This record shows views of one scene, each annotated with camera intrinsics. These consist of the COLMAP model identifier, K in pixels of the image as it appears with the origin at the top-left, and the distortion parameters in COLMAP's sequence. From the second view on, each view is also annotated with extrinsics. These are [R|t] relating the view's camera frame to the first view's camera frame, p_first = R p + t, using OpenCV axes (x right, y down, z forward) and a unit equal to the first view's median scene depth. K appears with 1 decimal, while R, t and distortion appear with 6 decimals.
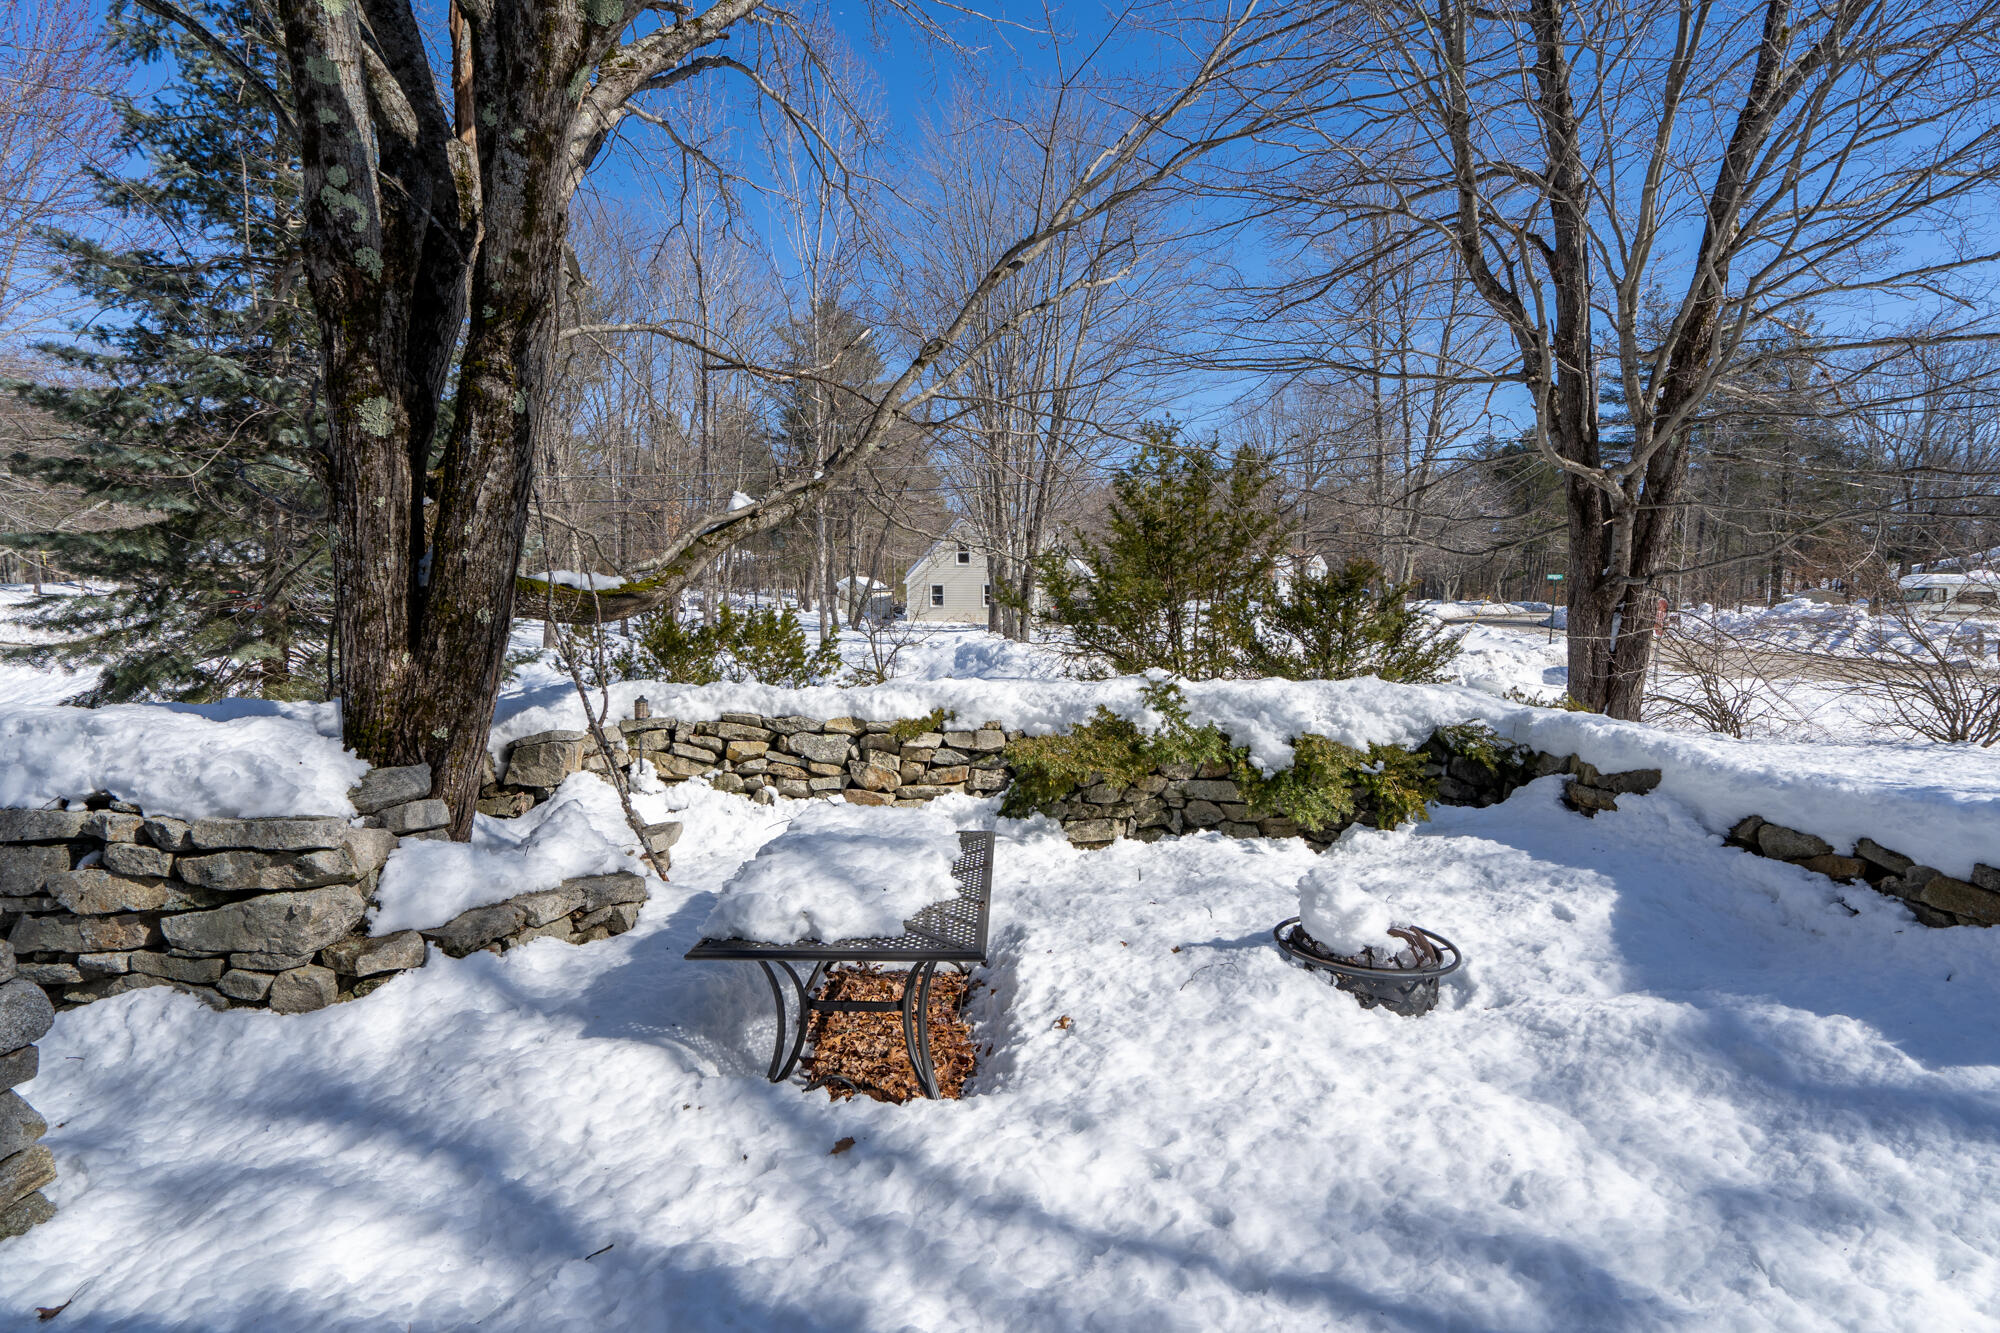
lens RADIAL K [[923.5, 0, 1004.2], [0, 923.5, 666.3], [0, 0, 1]] dist [-0.002931, -0.001348]
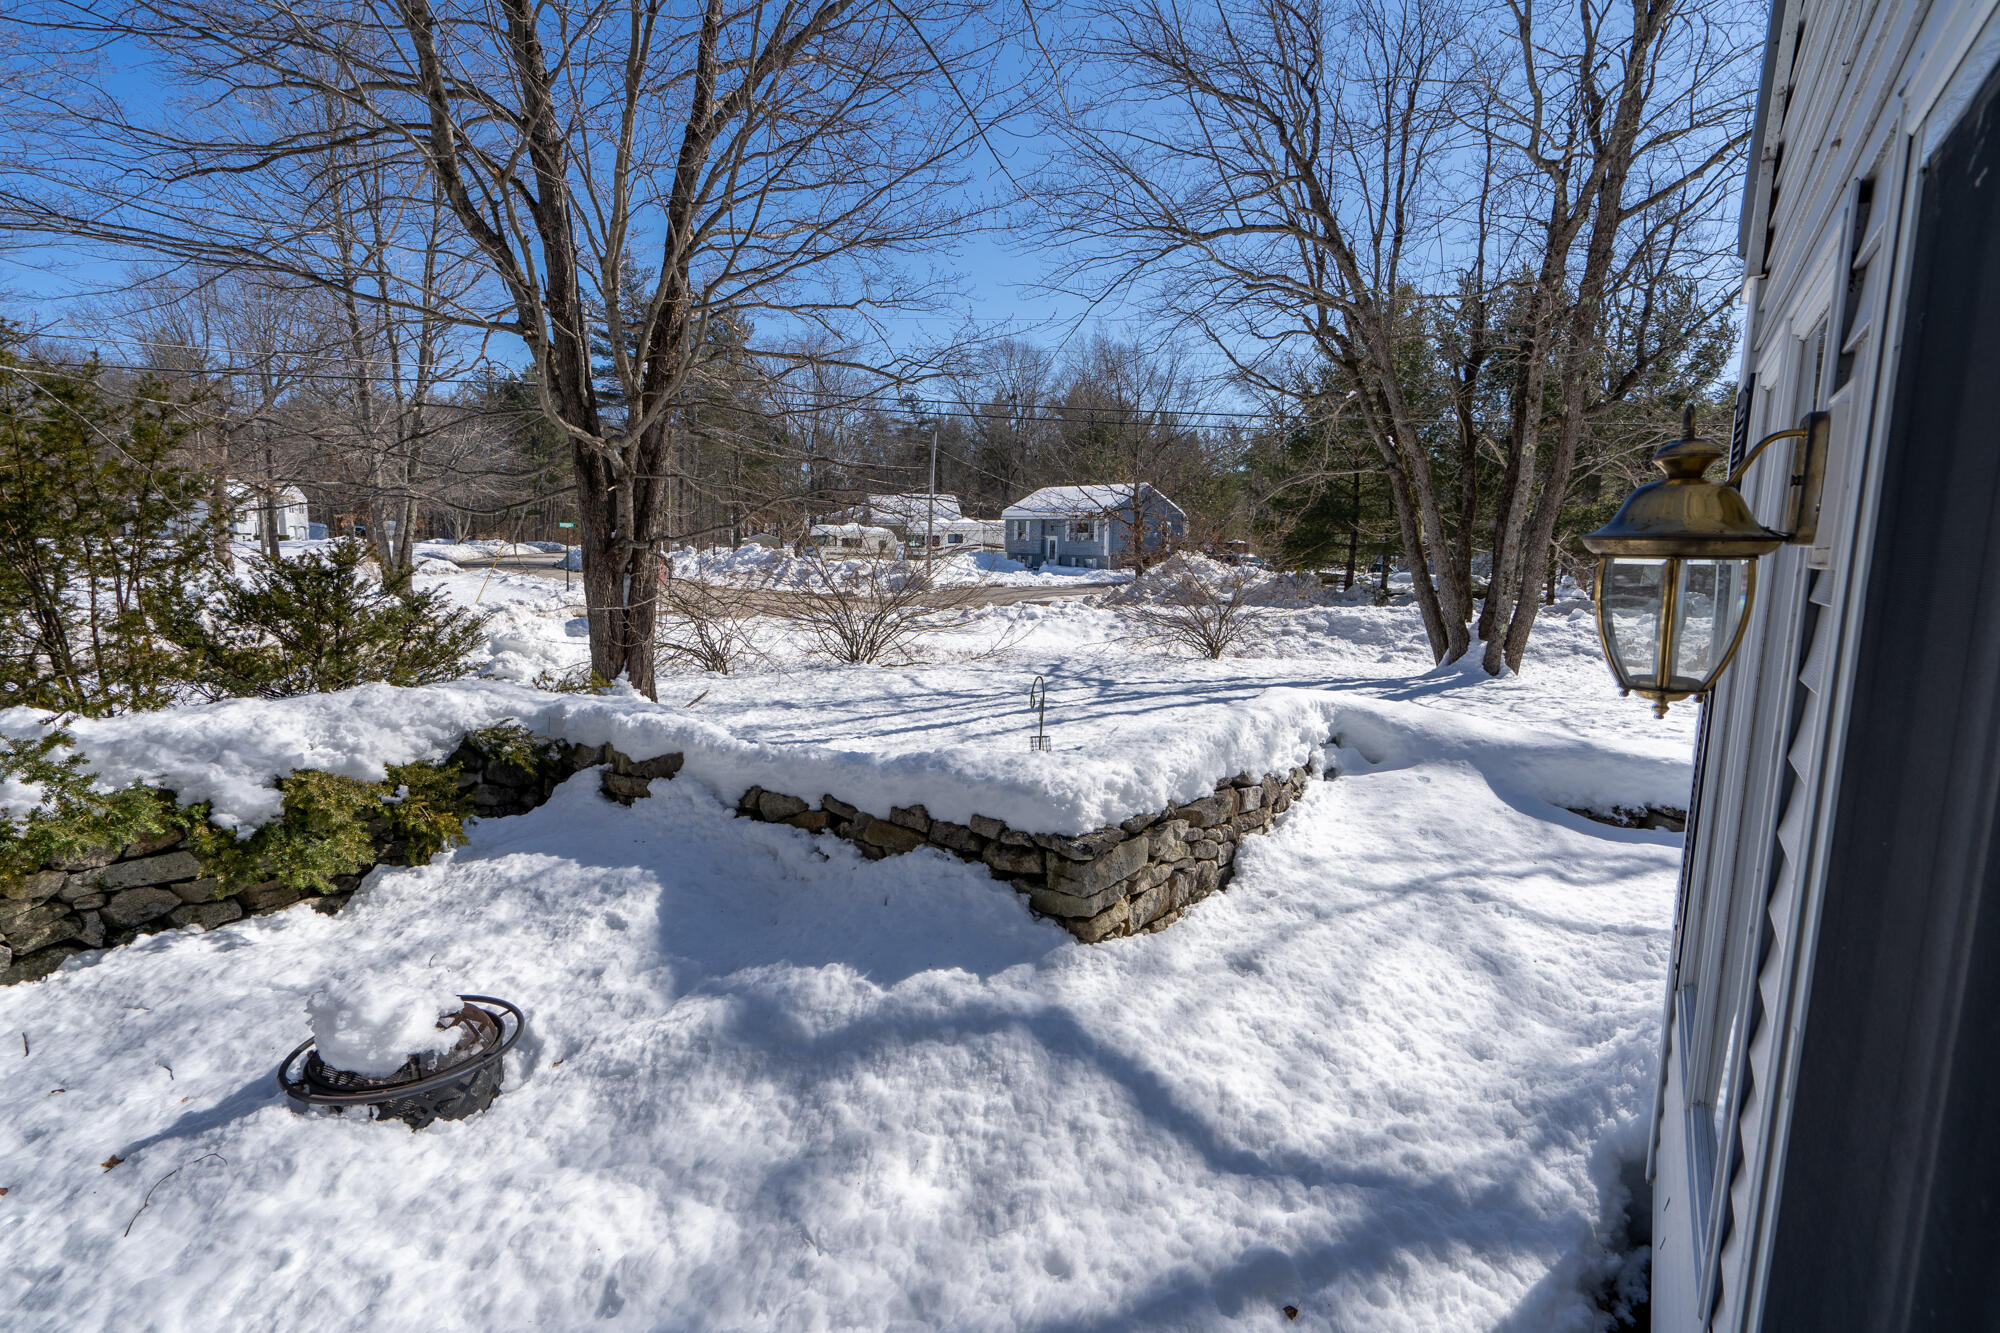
lens RADIAL K [[923.5, 0, 998.6], [0, 923.5, 668.2], [0, 0, 1]] dist [-0.002931, -0.001348]
pose [[0.564296, -0.107148, 0.818590, 0.026668], [0.047973, 0.994122, 0.097053, -0.061522], [-0.824177, -0.015497, 0.566120, 0.052695]]
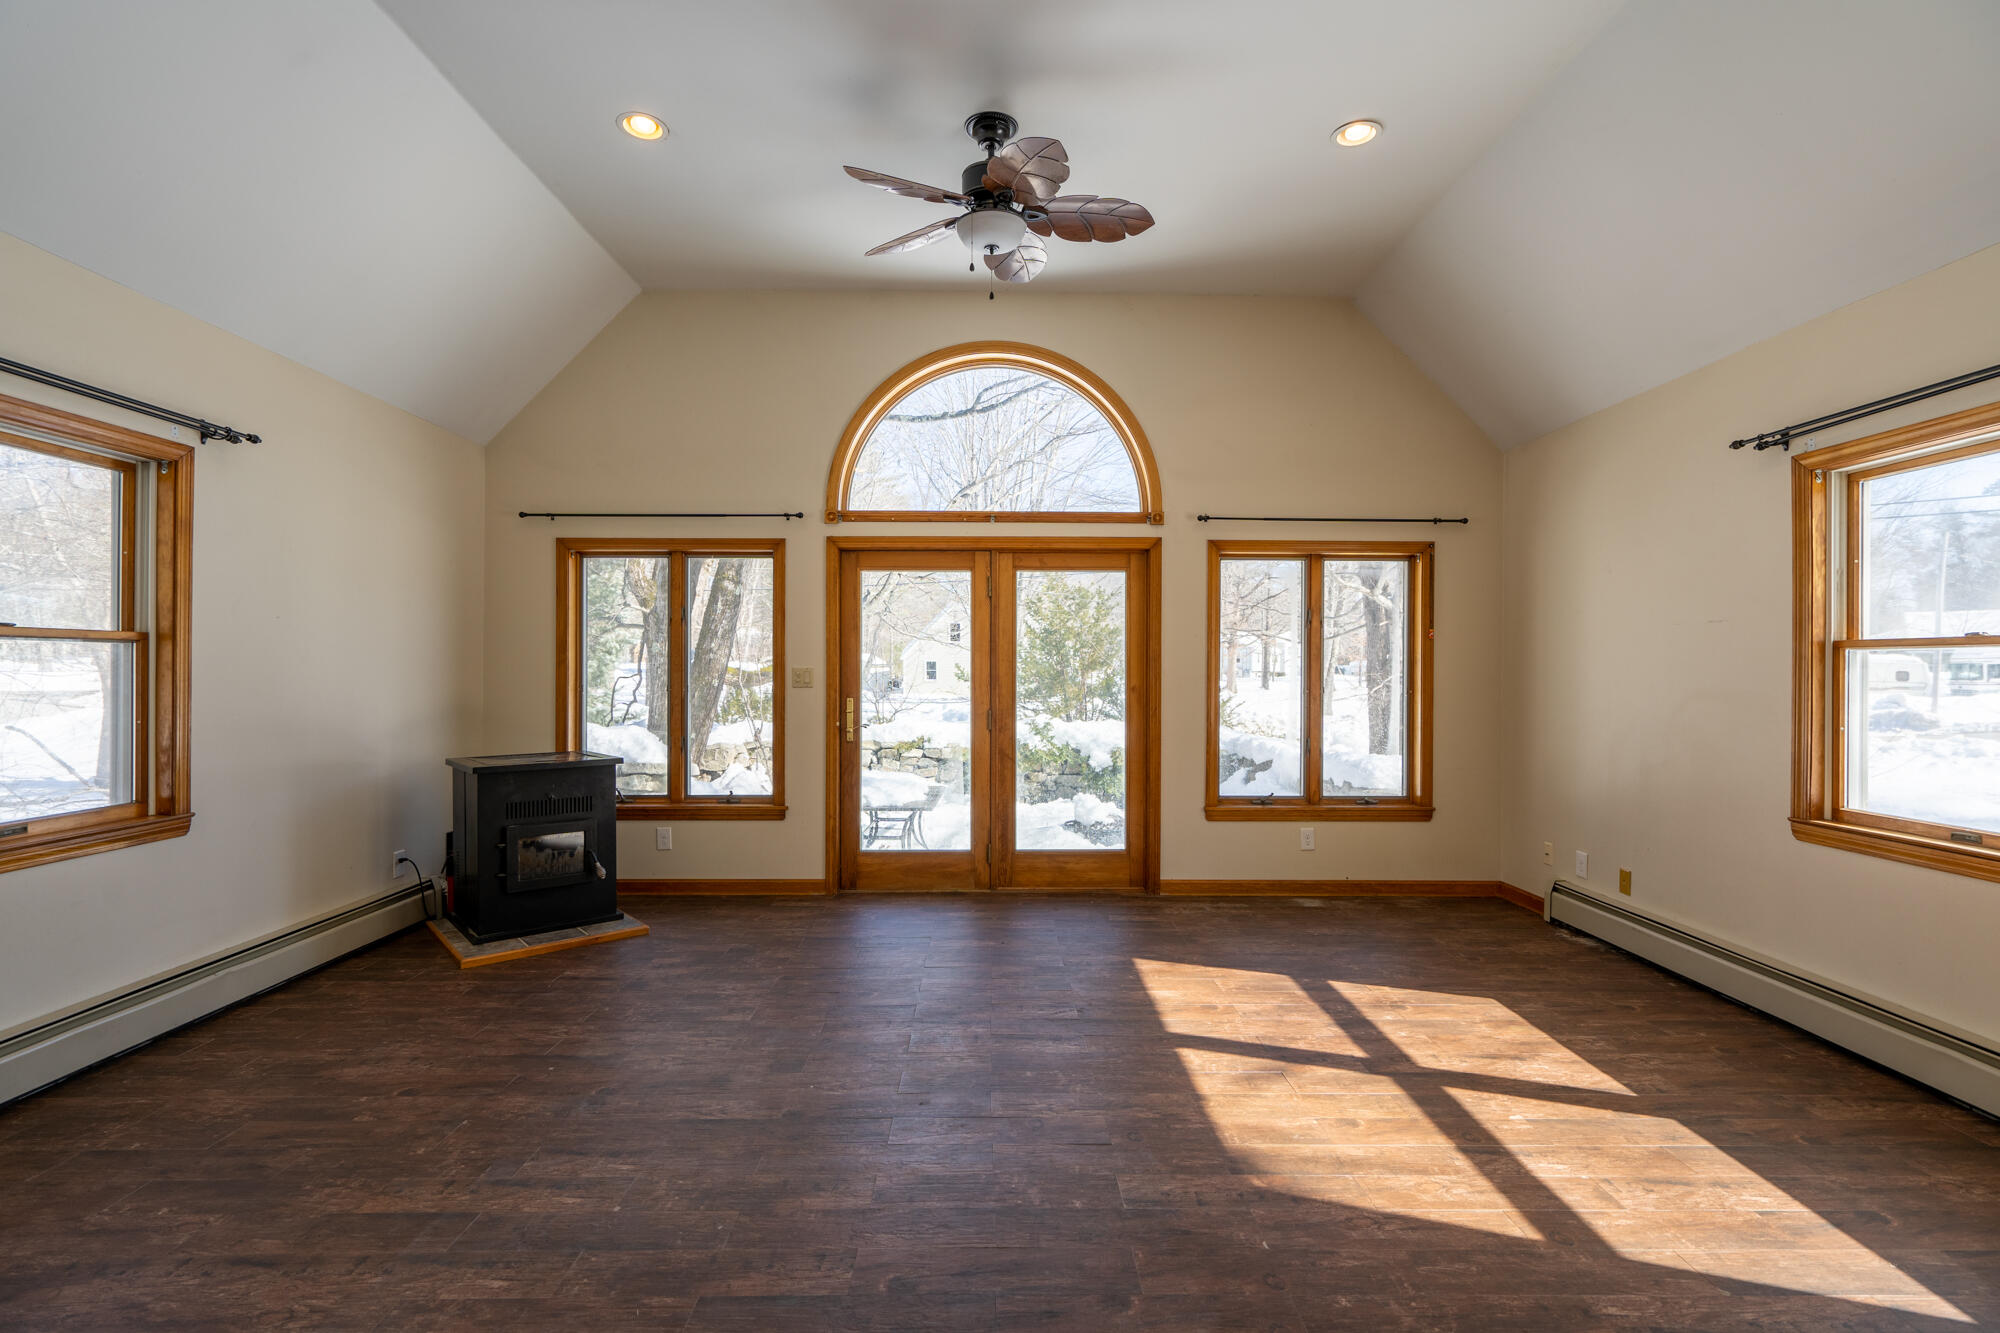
lens RADIAL K [[923.5, 0, 996.4], [0, 923.5, 669.3], [0, 0, 1]] dist [-0.002931, -0.001348]
pose [[0.999991, 0.001319, -0.003973, 0.086590], [-0.001622, 0.997000, -0.077391, 0.057854], [0.003859, 0.077396, 0.996993, -0.841400]]
